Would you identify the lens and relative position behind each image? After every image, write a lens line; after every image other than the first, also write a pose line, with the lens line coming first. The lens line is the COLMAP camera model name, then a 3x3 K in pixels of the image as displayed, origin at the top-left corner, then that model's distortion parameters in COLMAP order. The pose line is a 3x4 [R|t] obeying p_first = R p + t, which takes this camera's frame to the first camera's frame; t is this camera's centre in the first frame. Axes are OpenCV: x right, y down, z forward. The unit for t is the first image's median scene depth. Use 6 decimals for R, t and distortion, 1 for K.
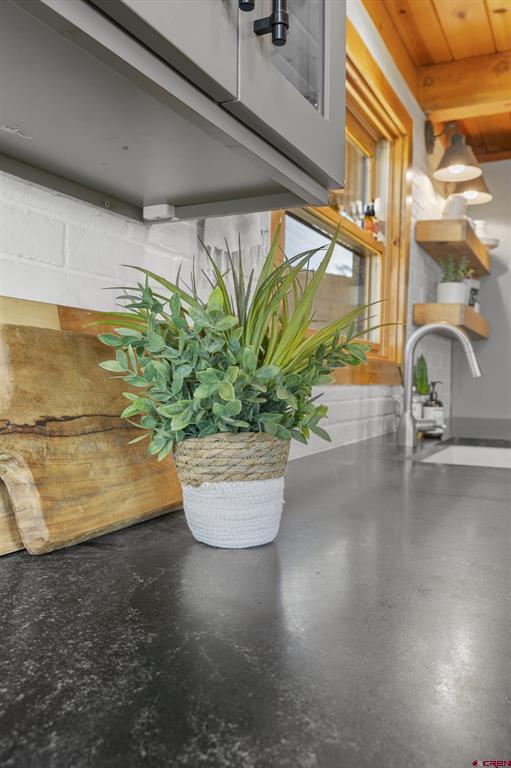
lens RADIAL K [[644.9, 0, 255.8], [0, 644.9, 384.3], [0, 0, 1]] dist [0.055598, 0.003529]
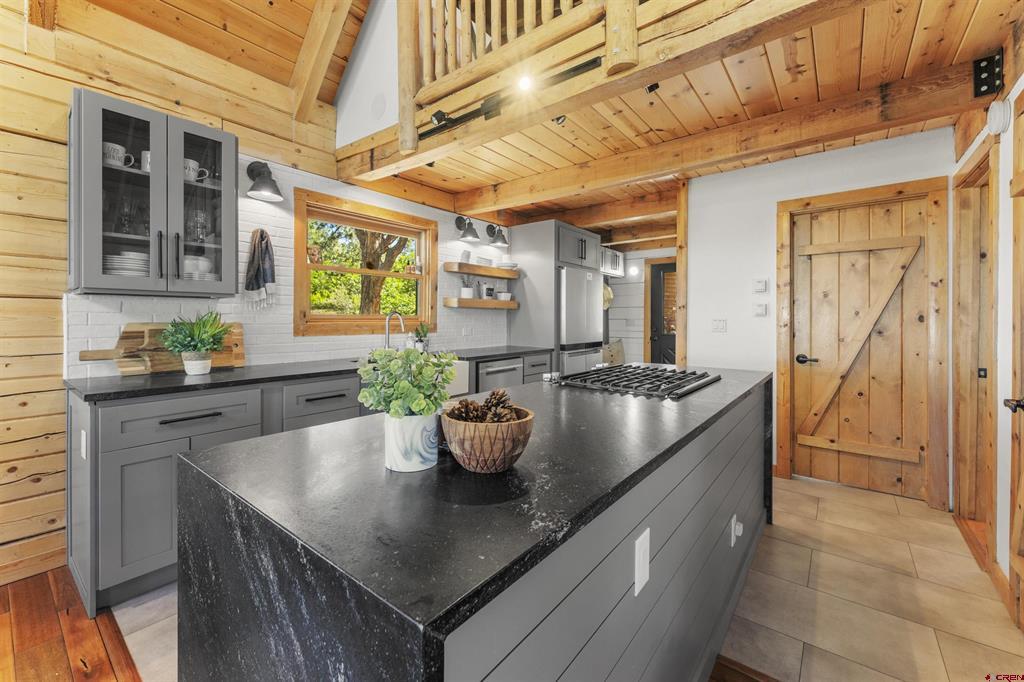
lens RADIAL K [[412.9, 0, 513.4], [0, 412.9, 320.1], [0, 0, 1]] dist [0.002014, -0.002029]
pose [[0.978728, -0.003000, -0.205140, 0.857441], [0.001469, 0.999970, -0.007616, -0.034985], [0.205157, 0.007153, 0.978703, -0.424232]]
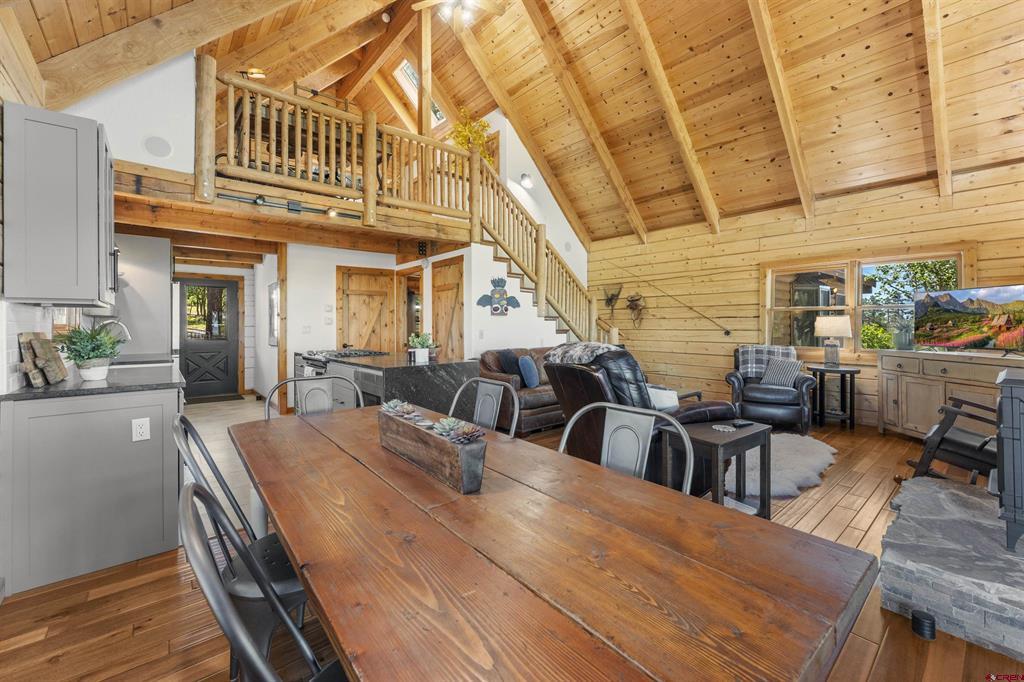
lens RADIAL K [[412.9, 0, 511.8], [0, 412.9, 324.1], [0, 0, 1]] dist [0.002014, -0.002029]
pose [[0.392086, -0.007074, 0.919901, -0.512897], [0.016731, 0.999860, 0.000558, -0.040133], [-0.919776, 0.015172, 0.392150, -0.953272]]
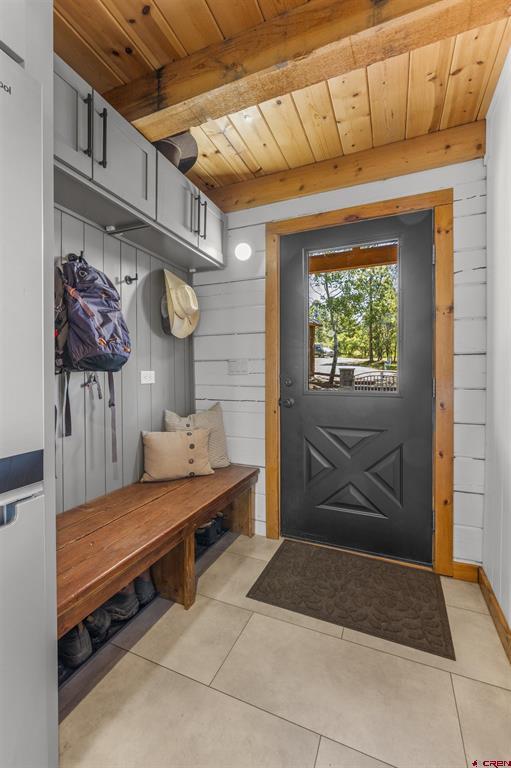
lens RADIAL K [[327.8, 0, 249.8], [0, 327.8, 377.9], [0, 0, 1]] dist [0.016741, 0.000408]
pose [[0.998896, -0.015076, 0.044486, 1.040625], [0.015091, 0.999886, -0.000004, -0.006627], [-0.044481, 0.000676, 0.999010, 1.354985]]
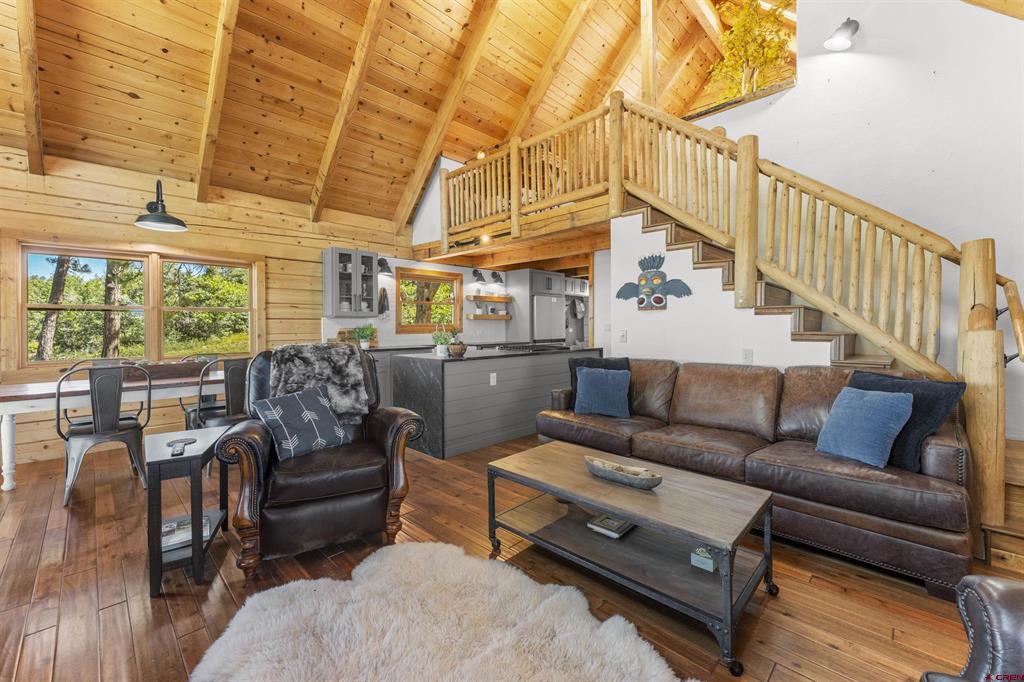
lens RADIAL K [[412.9, 0, 515.3], [0, 412.9, 325.6], [0, 0, 1]] dist [0.002014, -0.002029]
pose [[0.951164, -0.011806, -0.308459, 1.516723], [0.008813, 0.999900, -0.011094, -0.016590], [0.308559, 0.007833, 0.951173, -1.633573]]
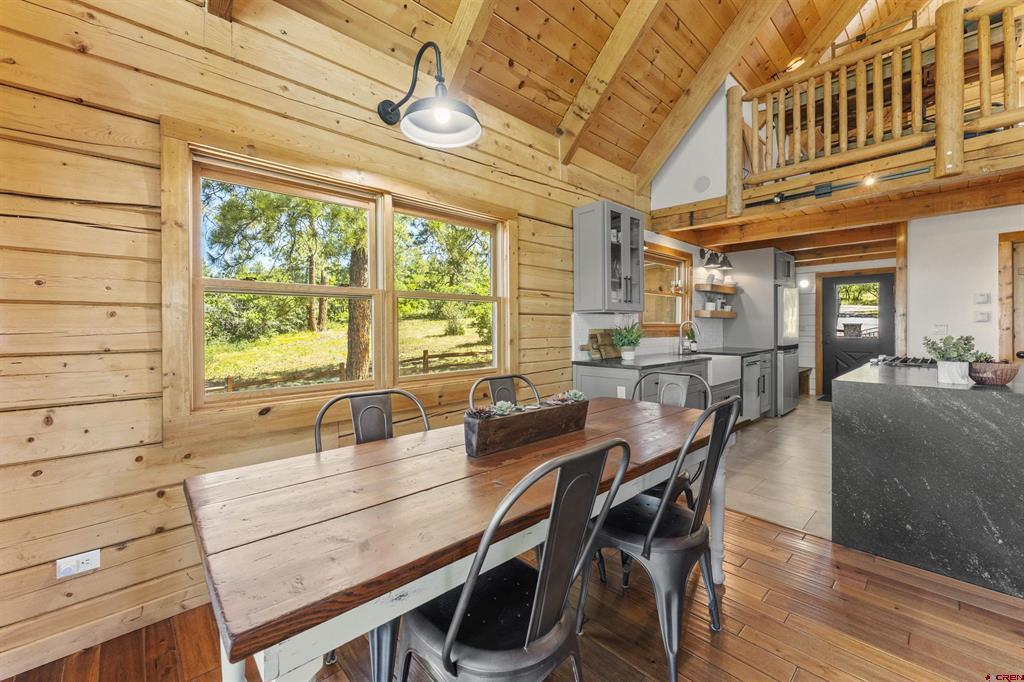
lens RADIAL K [[412.9, 0, 512.0], [0, 412.9, 328.6], [0, 0, 1]] dist [0.002014, -0.002029]
pose [[0.938363, -0.009150, -0.345531, 0.112833], [0.007013, 0.999948, -0.007437, -0.029982], [0.345581, 0.004555, 0.938378, -1.249949]]
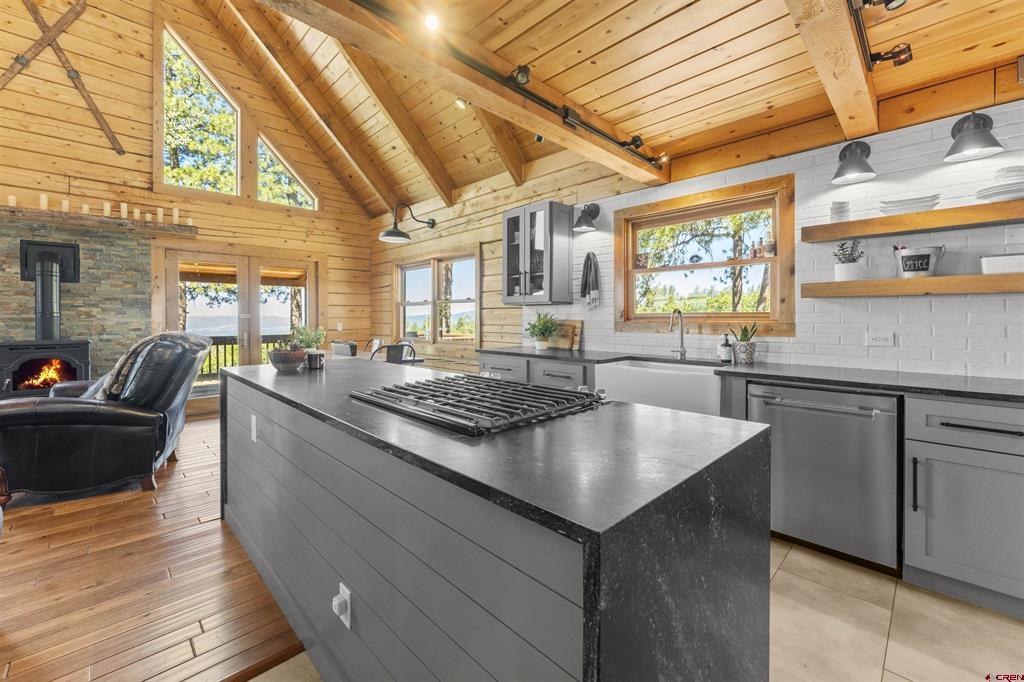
lens RADIAL K [[412.9, 0, 507.8], [0, 412.9, 321.1], [0, 0, 1]] dist [0.002014, -0.002029]
pose [[-0.325347, 0.001031, -0.945594, 1.503579], [-0.011178, 0.999925, 0.004936, -0.037069], [0.945529, 0.012176, -0.325311, 0.707524]]
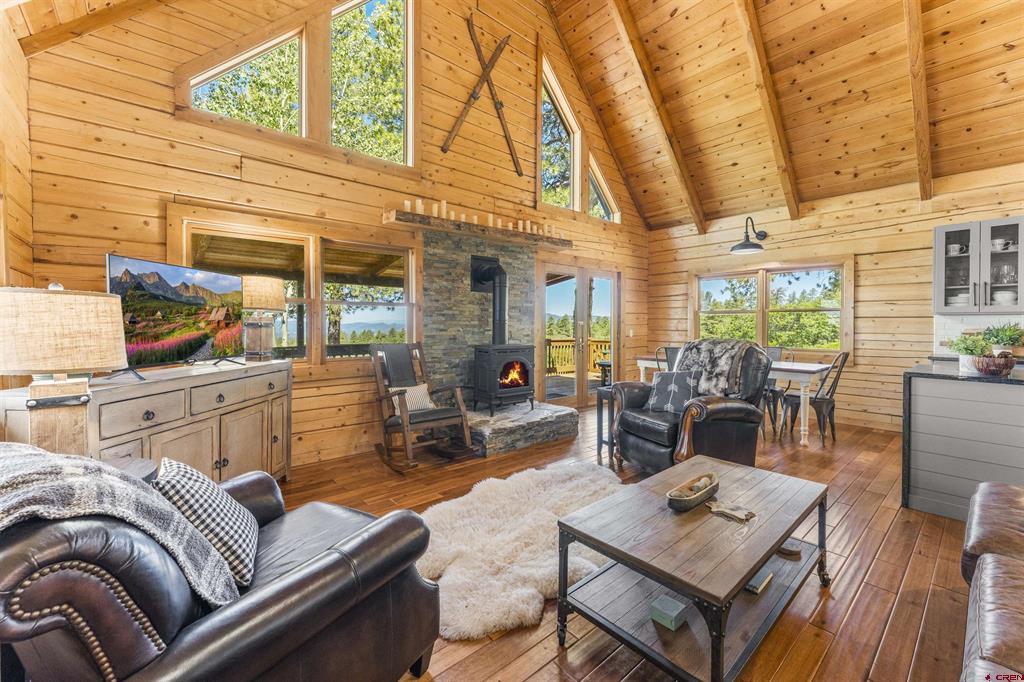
lens RADIAL K [[412.9, 0, 508.8], [0, 412.9, 326.5], [0, 0, 1]] dist [0.002014, -0.002029]
pose [[-0.388225, -0.002606, -0.921561, 2.236088], [-0.016426, 0.999857, 0.004093, -0.020940], [0.921418, 0.016727, -0.388212, -0.832368]]
